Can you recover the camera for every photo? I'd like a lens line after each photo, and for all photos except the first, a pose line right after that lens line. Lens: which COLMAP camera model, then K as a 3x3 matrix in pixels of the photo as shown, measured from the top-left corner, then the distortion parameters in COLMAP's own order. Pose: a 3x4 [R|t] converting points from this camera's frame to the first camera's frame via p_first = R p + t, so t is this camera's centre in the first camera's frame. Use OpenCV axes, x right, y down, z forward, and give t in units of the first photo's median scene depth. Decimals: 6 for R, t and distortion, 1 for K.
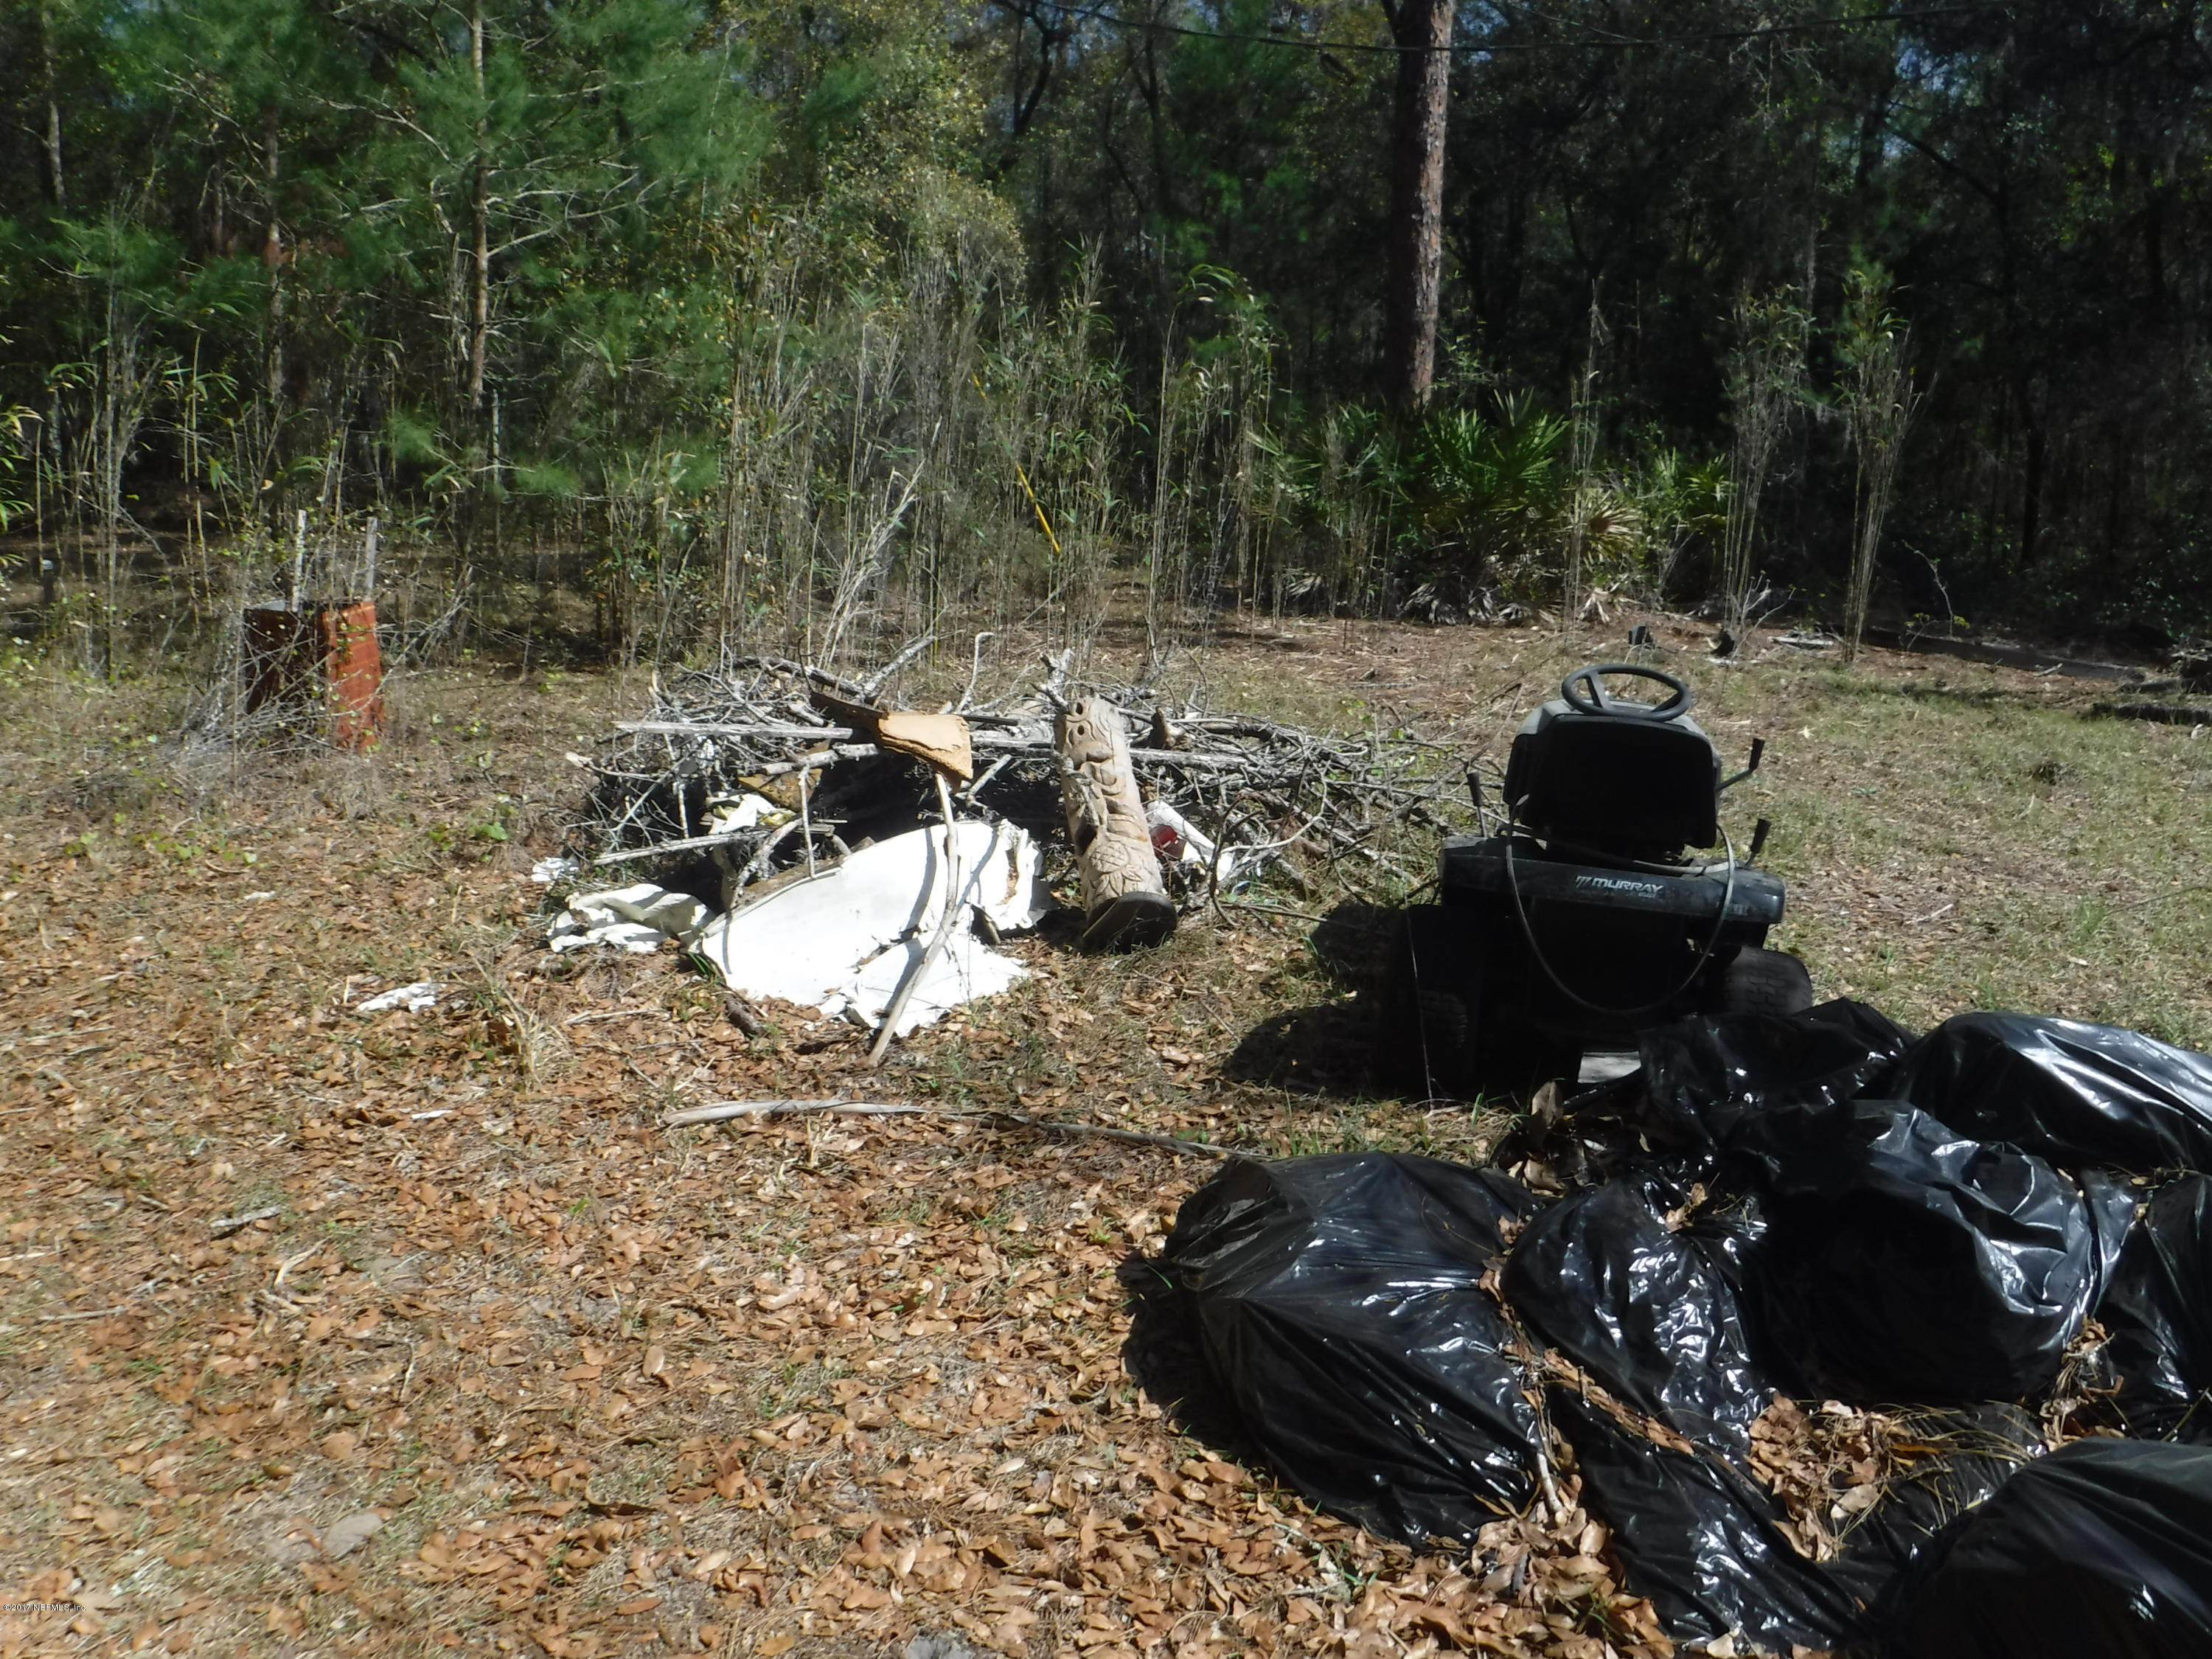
lens RADIAL K [[1868.4, 0, 1103.6], [0, 1868.4, 837.3], [0, 0, 1]] dist [-0.067983, 0.025123]
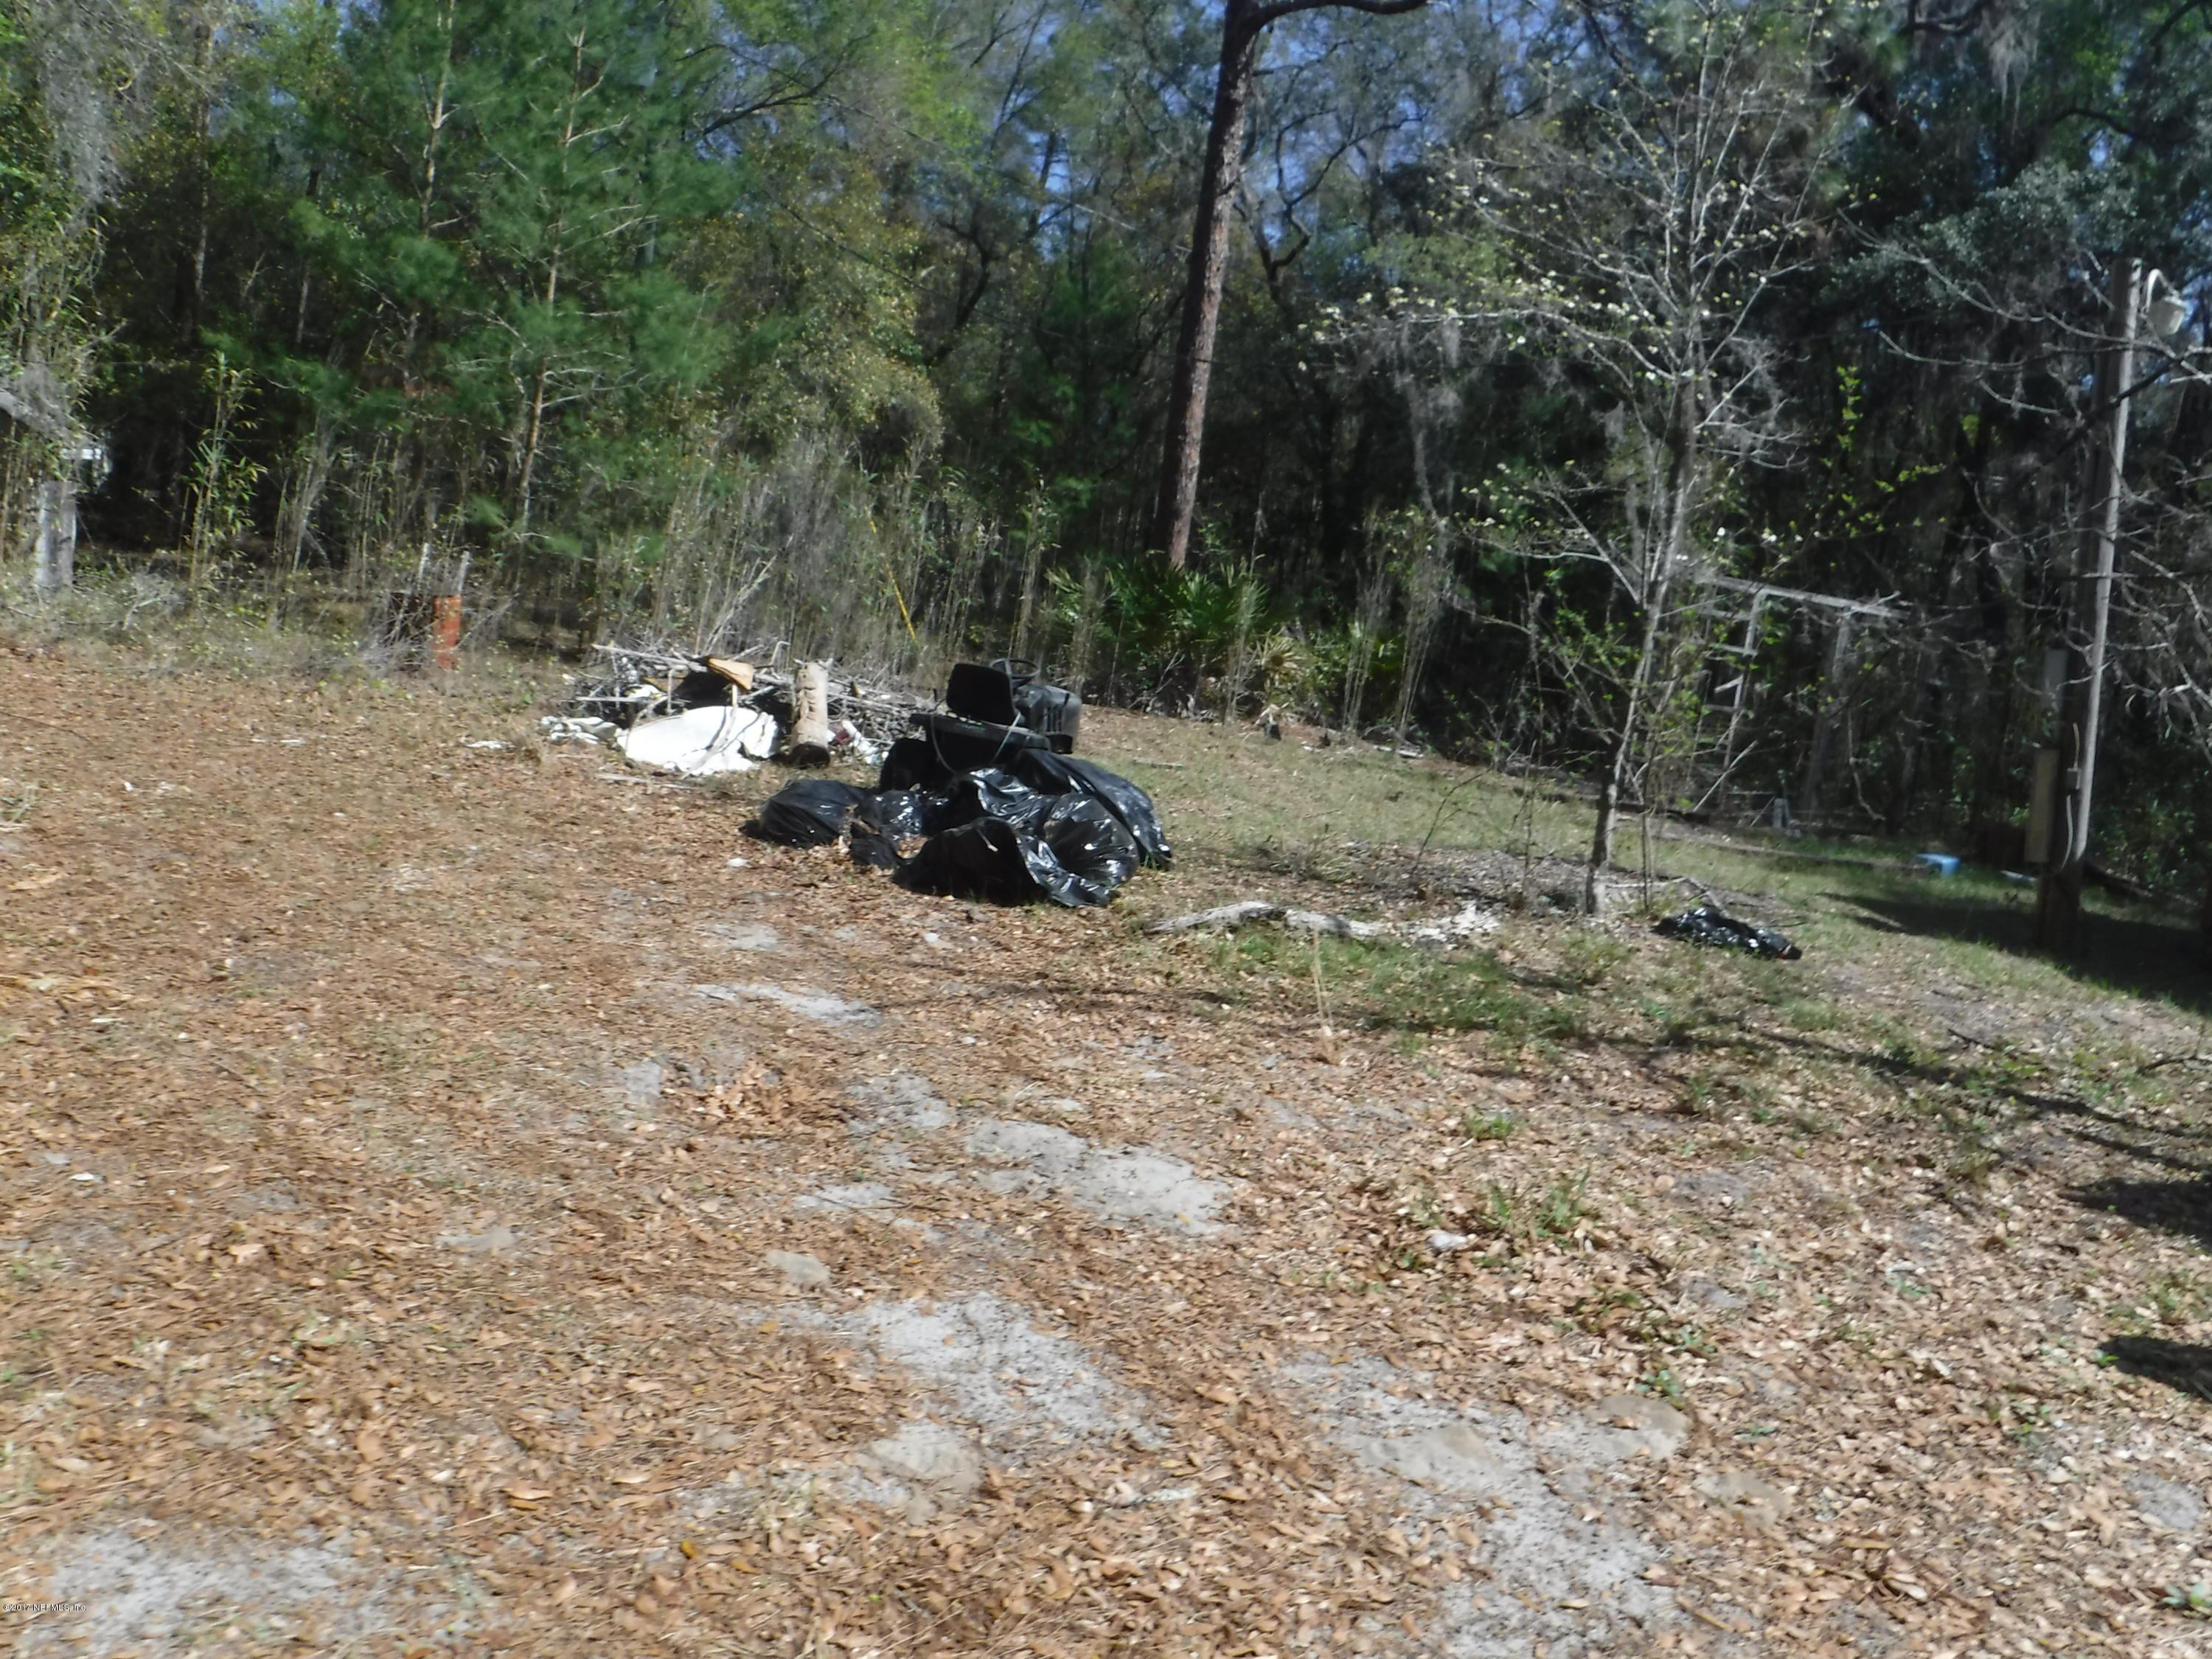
lens RADIAL K [[1868.4, 0, 1102.9], [0, 1868.4, 820.0], [0, 0, 1]] dist [-0.067983, 0.025123]
pose [[0.993997, 0.106723, 0.024089, 0.210083], [-0.104154, 0.990452, -0.090316, 0.188518], [-0.033498, 0.087265, 0.995622, -0.813042]]
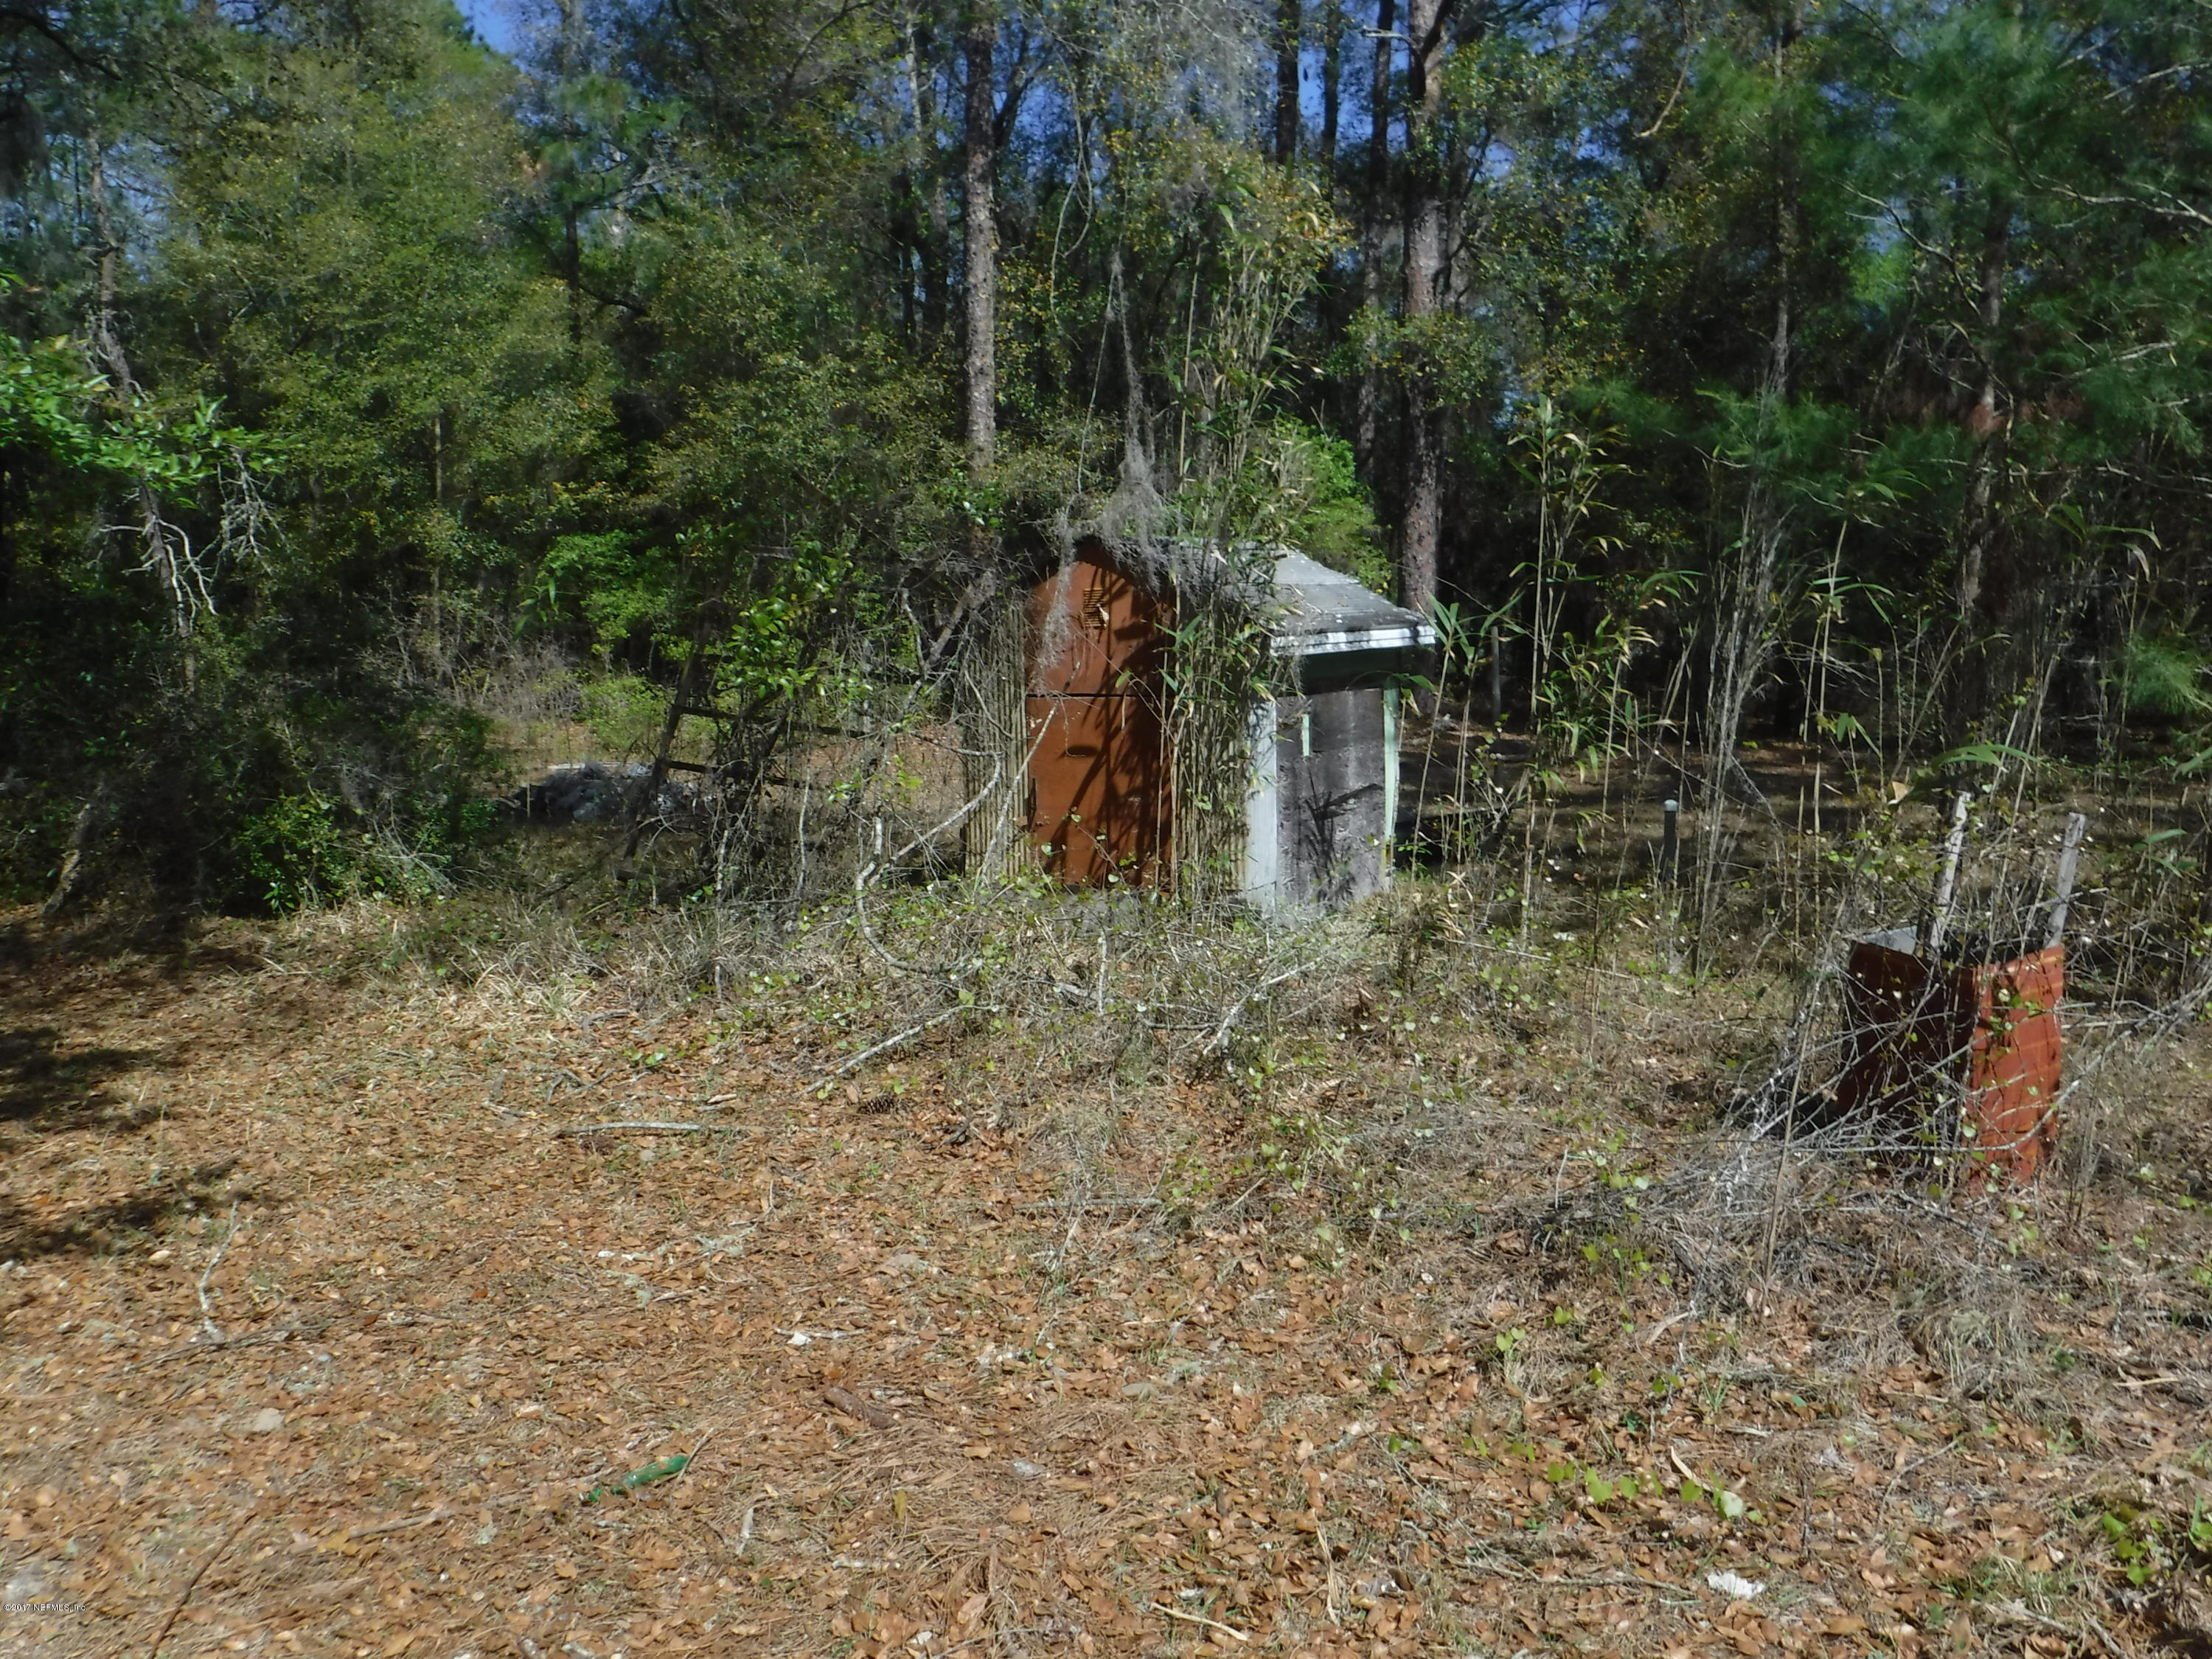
lens RADIAL K [[1868.4, 0, 1099.5], [0, 1868.4, 824.1], [0, 0, 1]] dist [-0.067983, 0.025123]
pose [[0.646493, 0.070670, -0.759640, -0.146184], [-0.159170, 0.986283, -0.043707, -0.092694], [0.746132, 0.149168, 0.648873, 0.370696]]
